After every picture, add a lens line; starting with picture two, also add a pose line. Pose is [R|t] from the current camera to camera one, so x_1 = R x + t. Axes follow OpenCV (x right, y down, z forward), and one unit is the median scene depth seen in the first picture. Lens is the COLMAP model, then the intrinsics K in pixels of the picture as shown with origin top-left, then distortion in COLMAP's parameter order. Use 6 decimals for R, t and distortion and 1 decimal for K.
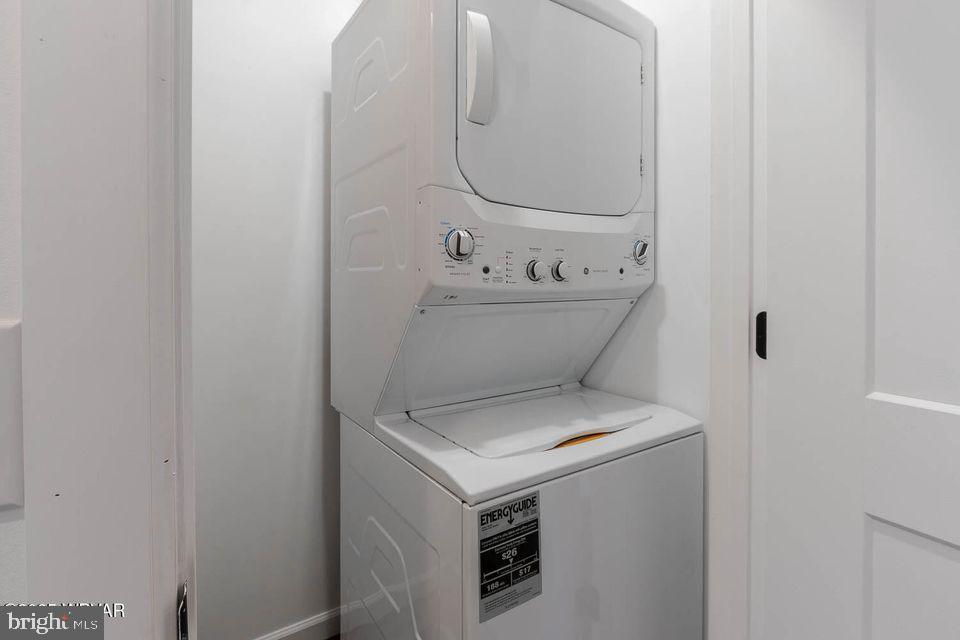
lens RADIAL K [[454.0, 0, 478.0], [0, 454.0, 278.7], [0, 0, 1]] dist [0.000451, -0.000069]
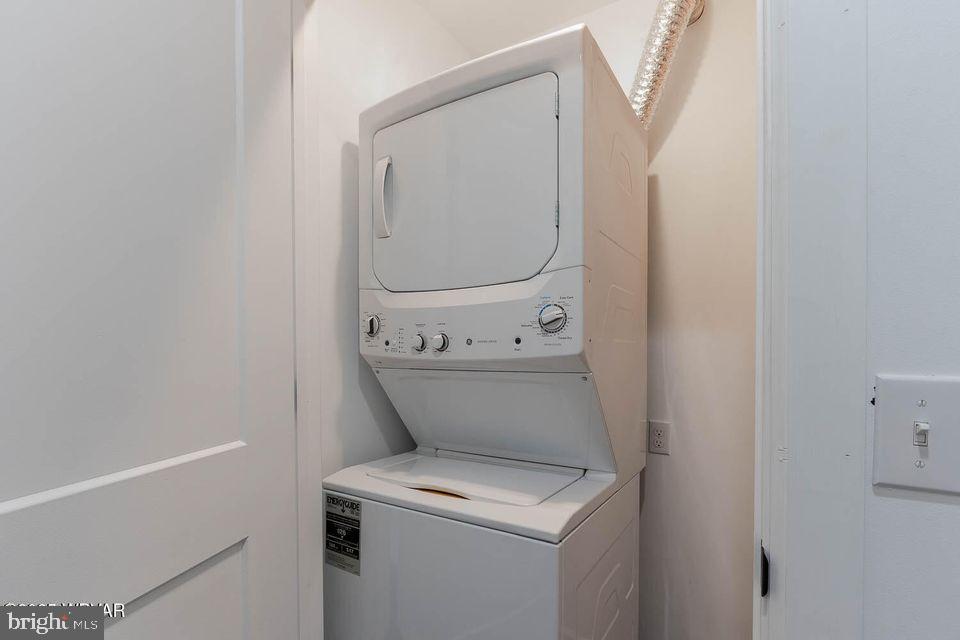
lens RADIAL K [[470.4, 0, 477.7], [0, 470.4, 346.9], [0, 0, 1]] dist [0.002638, 0.000615]
pose [[0.394841, -0.005962, -0.918730, 1.454856], [-0.000635, 0.999977, -0.006763, 0.002491], [0.918749, 0.003254, 0.394828, 0.687757]]
